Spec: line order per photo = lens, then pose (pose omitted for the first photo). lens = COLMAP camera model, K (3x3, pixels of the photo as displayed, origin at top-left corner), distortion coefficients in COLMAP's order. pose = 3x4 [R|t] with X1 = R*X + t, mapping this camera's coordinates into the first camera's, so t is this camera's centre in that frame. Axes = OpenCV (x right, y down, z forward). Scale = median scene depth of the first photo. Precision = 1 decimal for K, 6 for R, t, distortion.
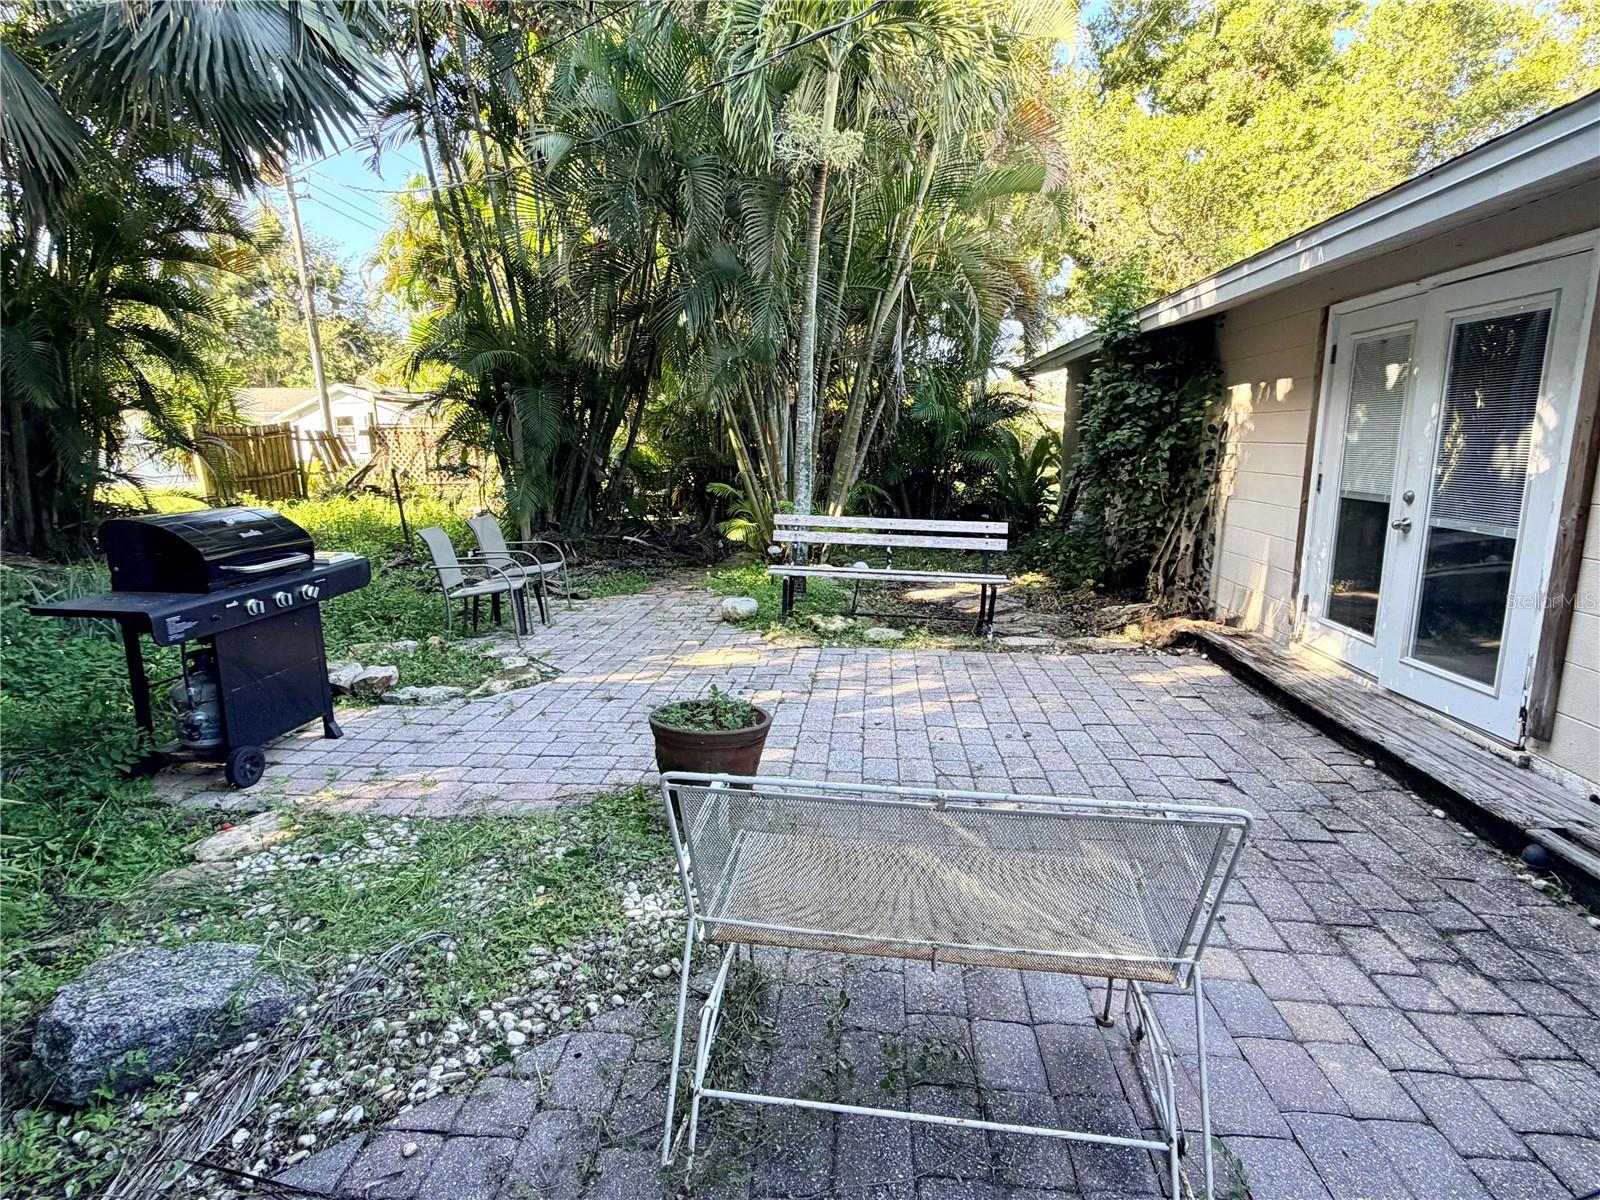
lens RADIAL K [[830.9, 0, 800.3], [0, 830.9, 598.3], [0, 0, 1]] dist [0.002075, 0.000439]
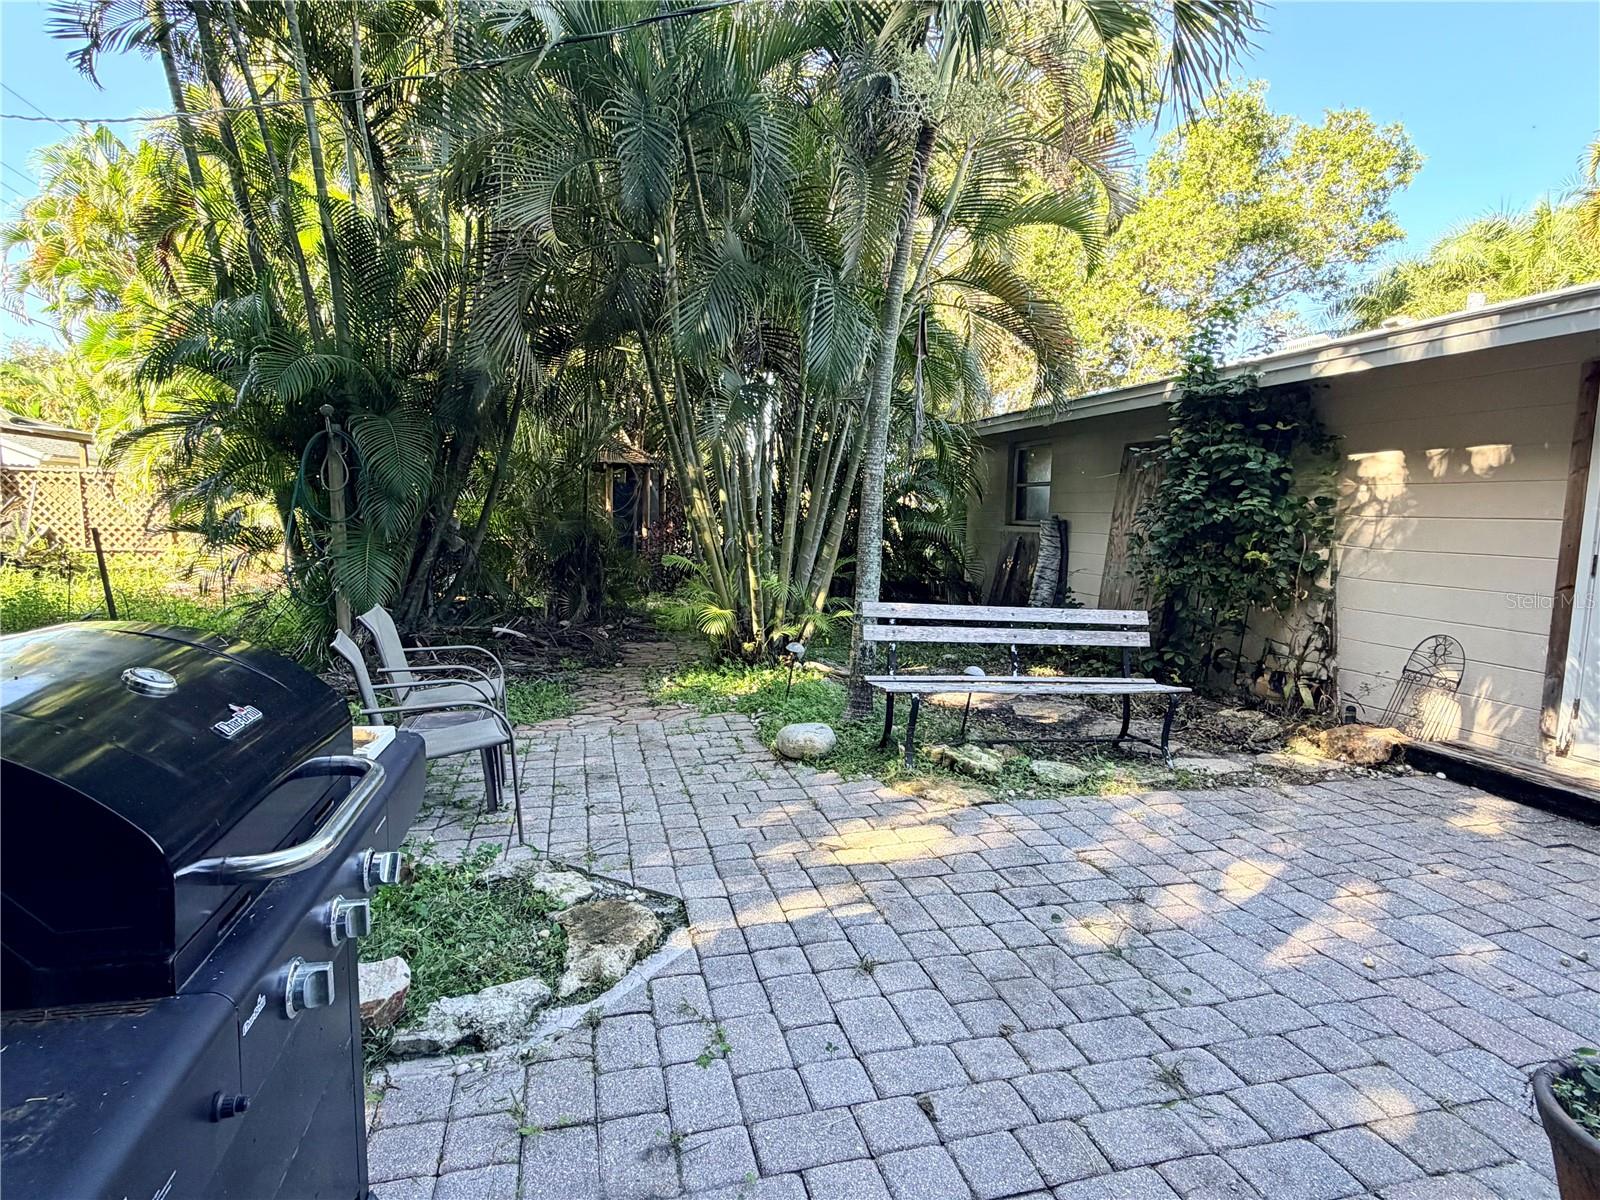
lens RADIAL K [[830.9, 0, 793.9], [0, 830.9, 600.2], [0, 0, 1]] dist [0.002075, 0.000439]
pose [[0.942168, -0.010464, 0.334977, -0.410533], [0.037038, 0.996641, -0.073041, -0.069483], [-0.333088, 0.081224, 0.939391, 0.456494]]
